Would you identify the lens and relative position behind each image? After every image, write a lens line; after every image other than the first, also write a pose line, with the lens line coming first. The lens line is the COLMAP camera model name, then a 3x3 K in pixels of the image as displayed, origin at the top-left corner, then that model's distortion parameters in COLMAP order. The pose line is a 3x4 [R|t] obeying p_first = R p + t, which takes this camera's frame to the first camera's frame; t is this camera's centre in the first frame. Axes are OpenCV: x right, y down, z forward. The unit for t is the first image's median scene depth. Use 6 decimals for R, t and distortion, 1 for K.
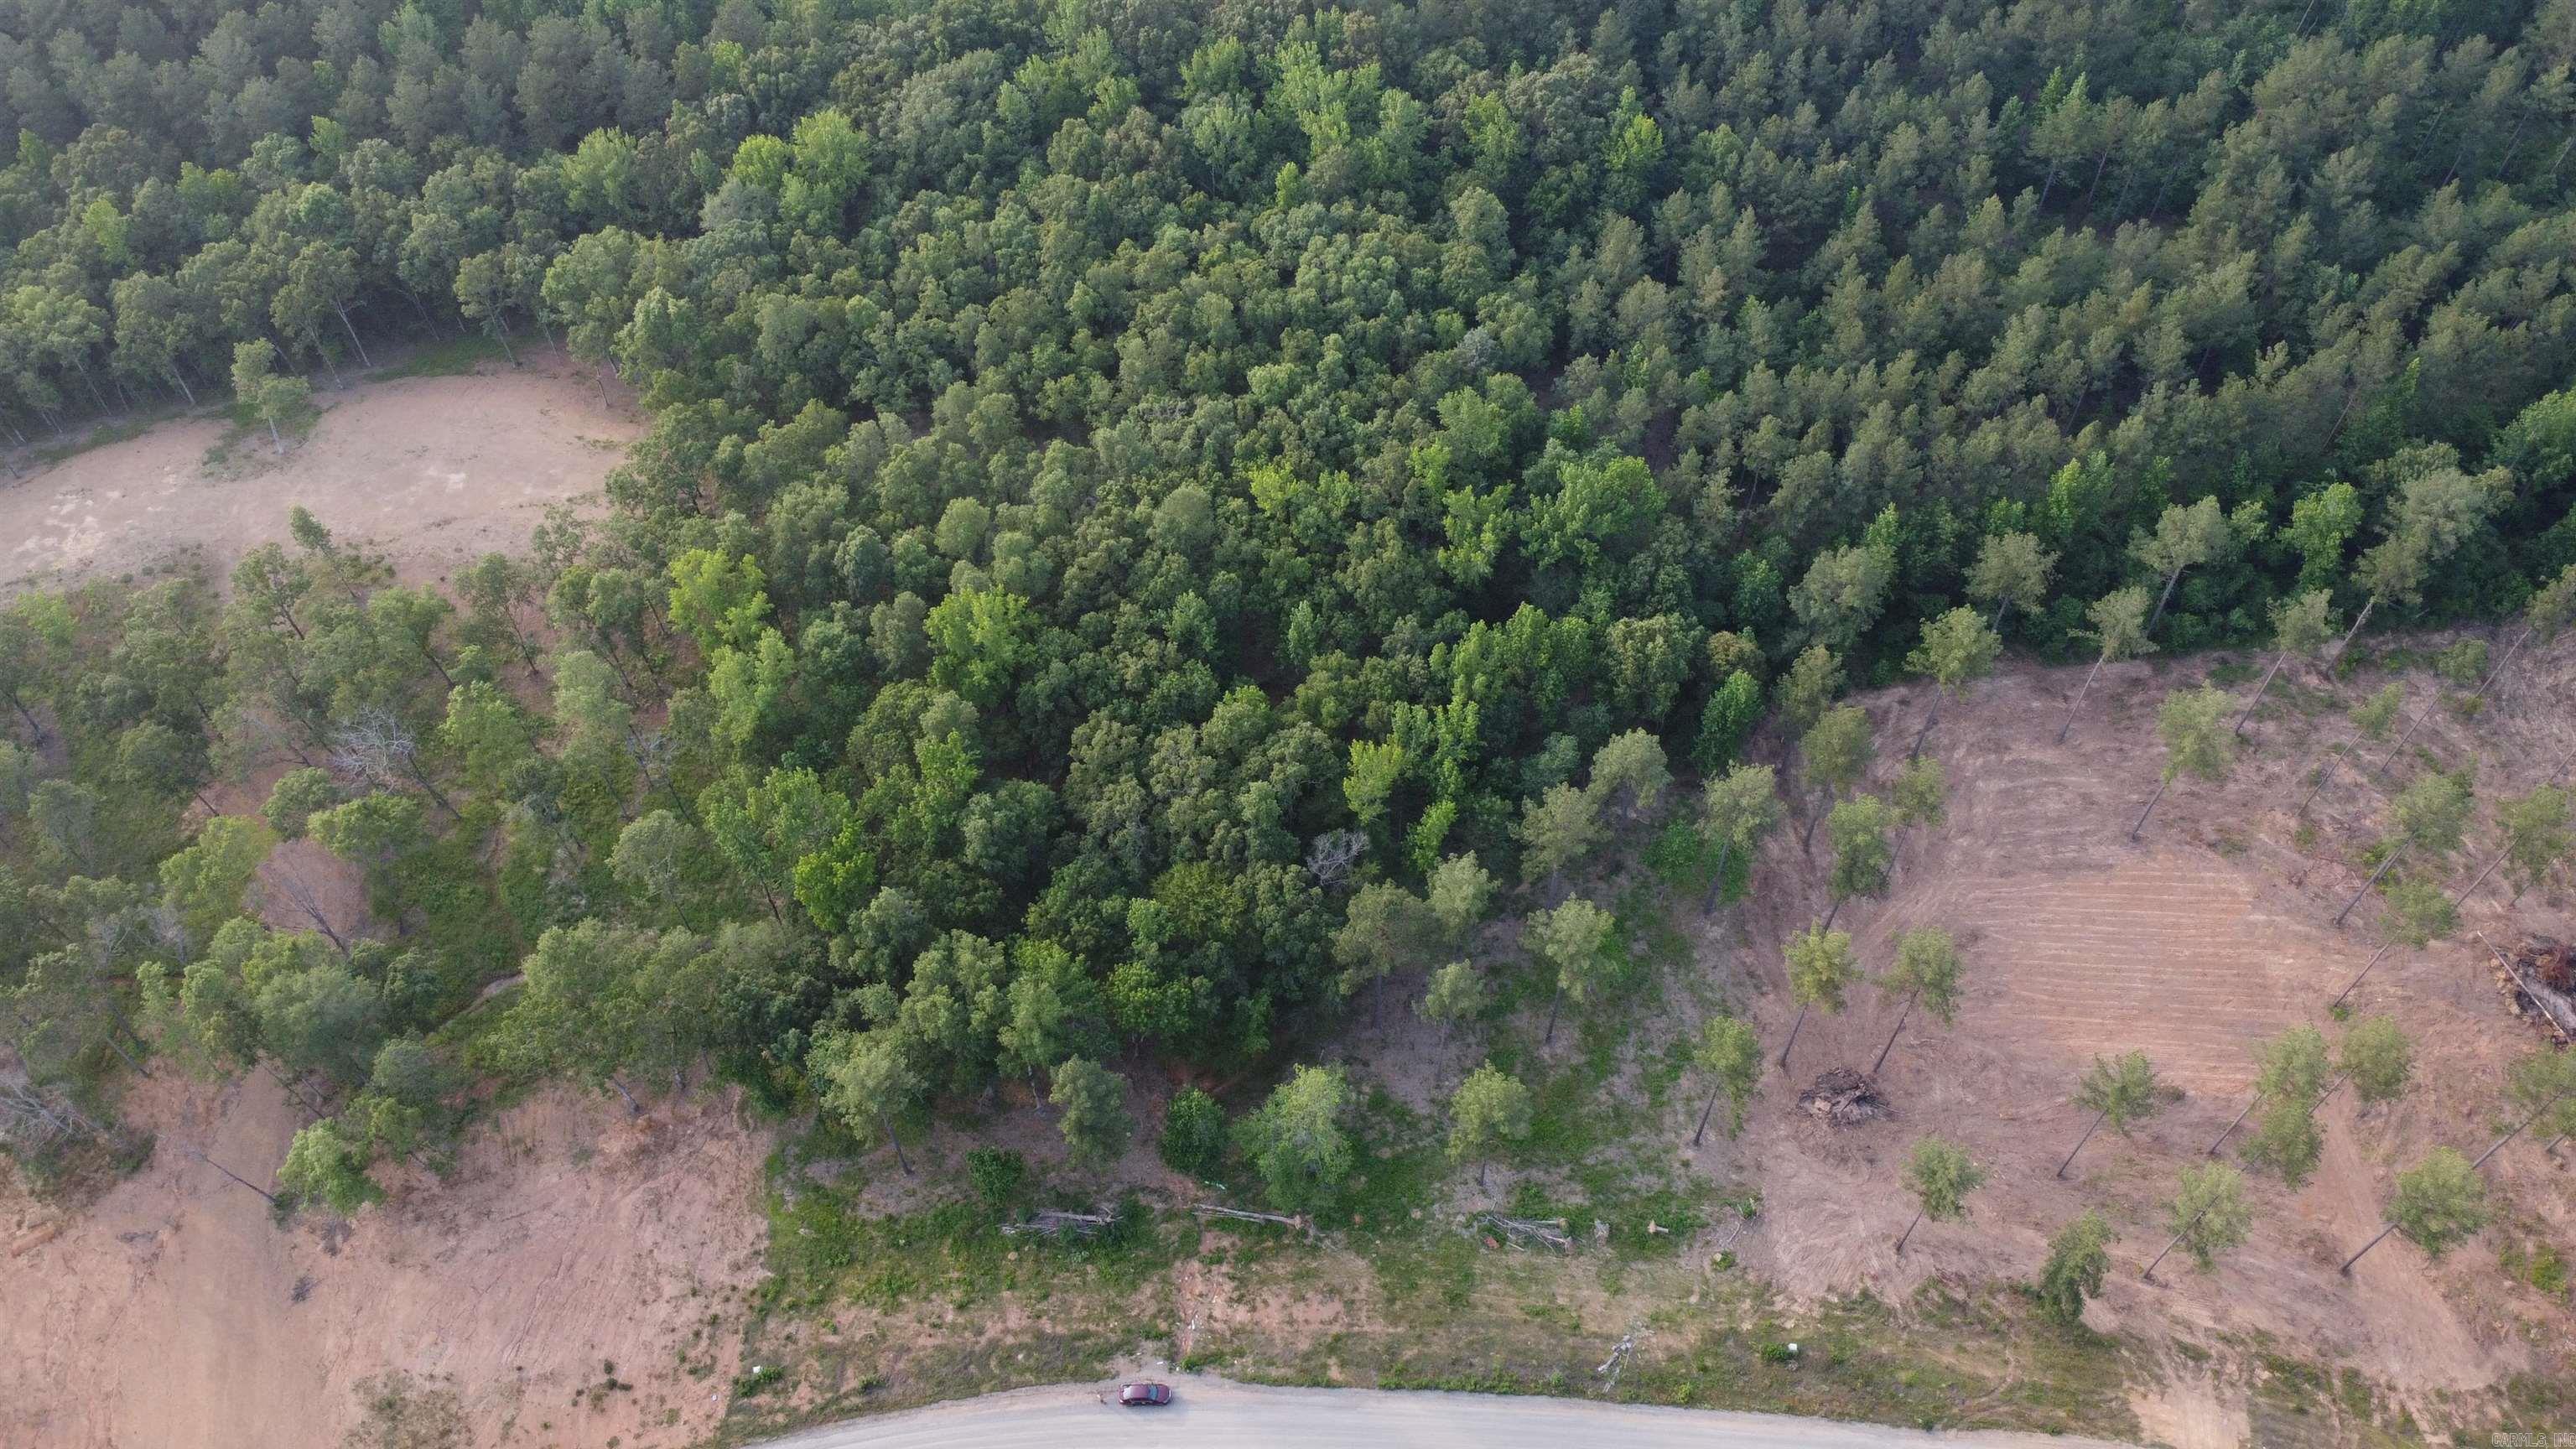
lens RADIAL K [[1937.1, 0, 1259.1], [0, 1937.1, 724.7], [0, 0, 1]] dist [-0.003962, 0.000966]
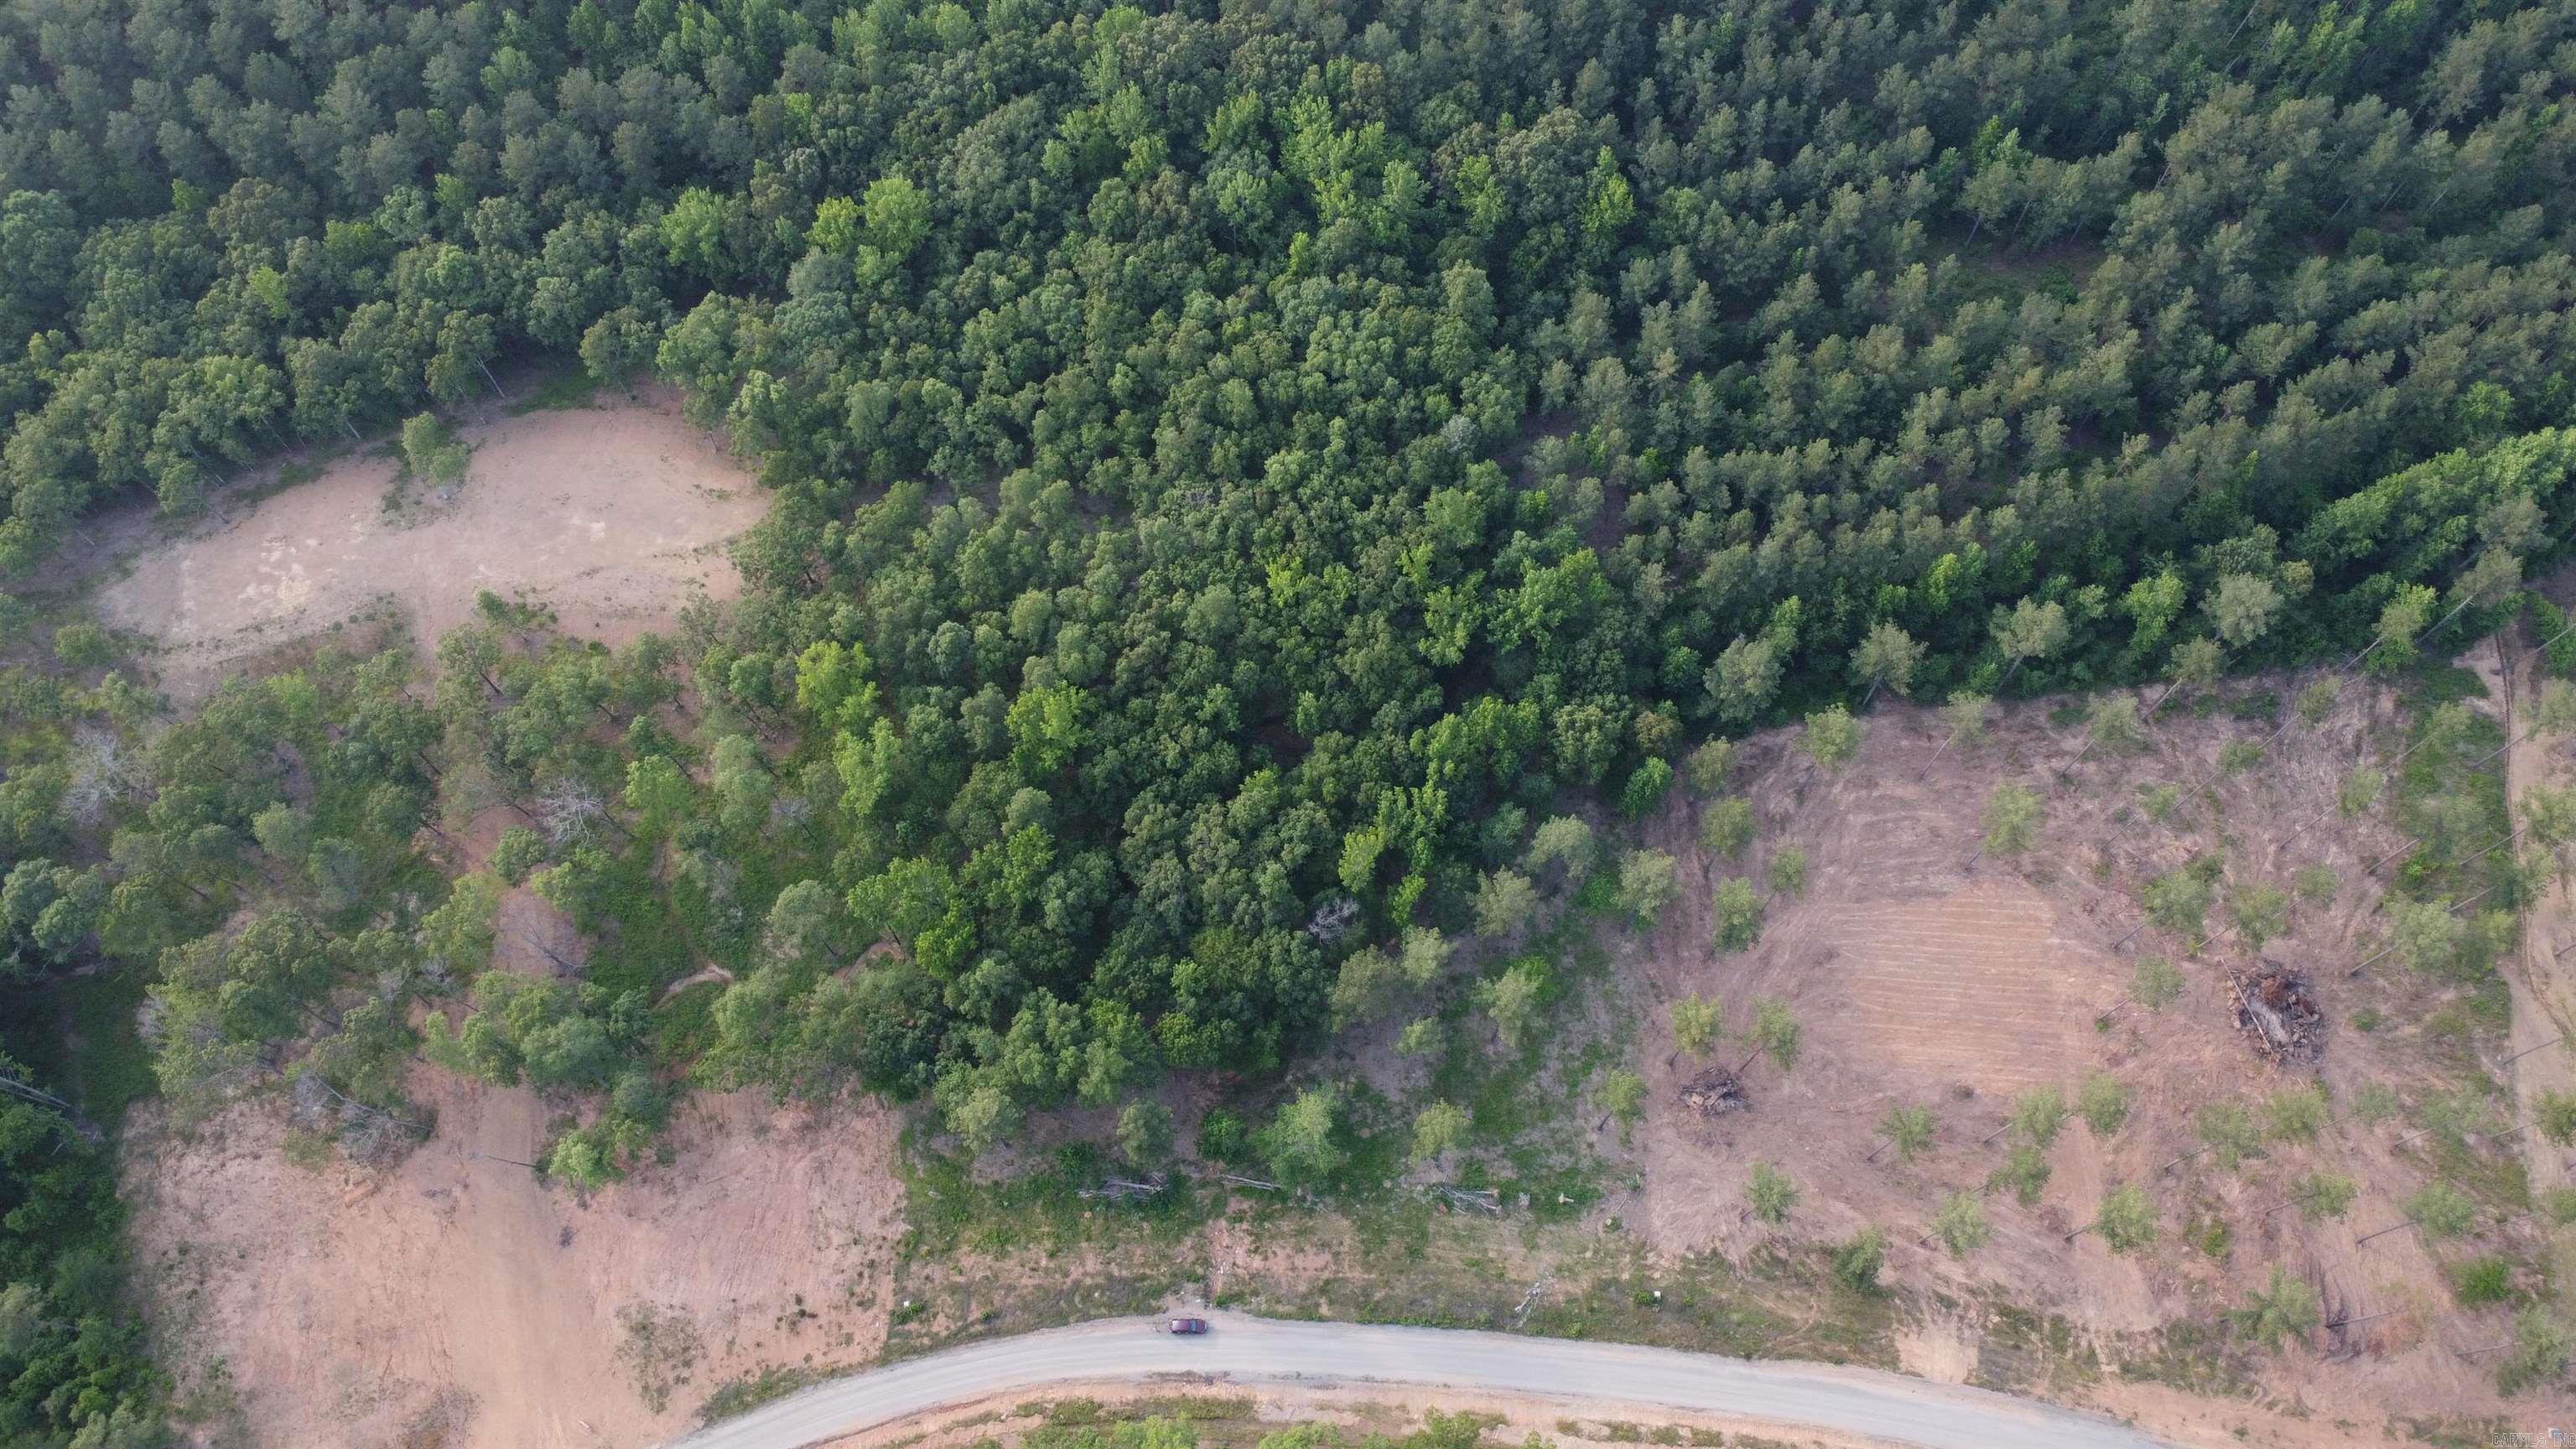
lens RADIAL K [[1937.1, 0, 1259.1], [0, 1937.1, 724.7], [0, 0, 1]] dist [-0.003962, 0.000966]
pose [[0.999974, 0.007278, -0.000168, -0.008570], [-0.007043, 0.973073, 0.230389, -0.317302], [0.001840, -0.230382, 0.973098, -0.203018]]
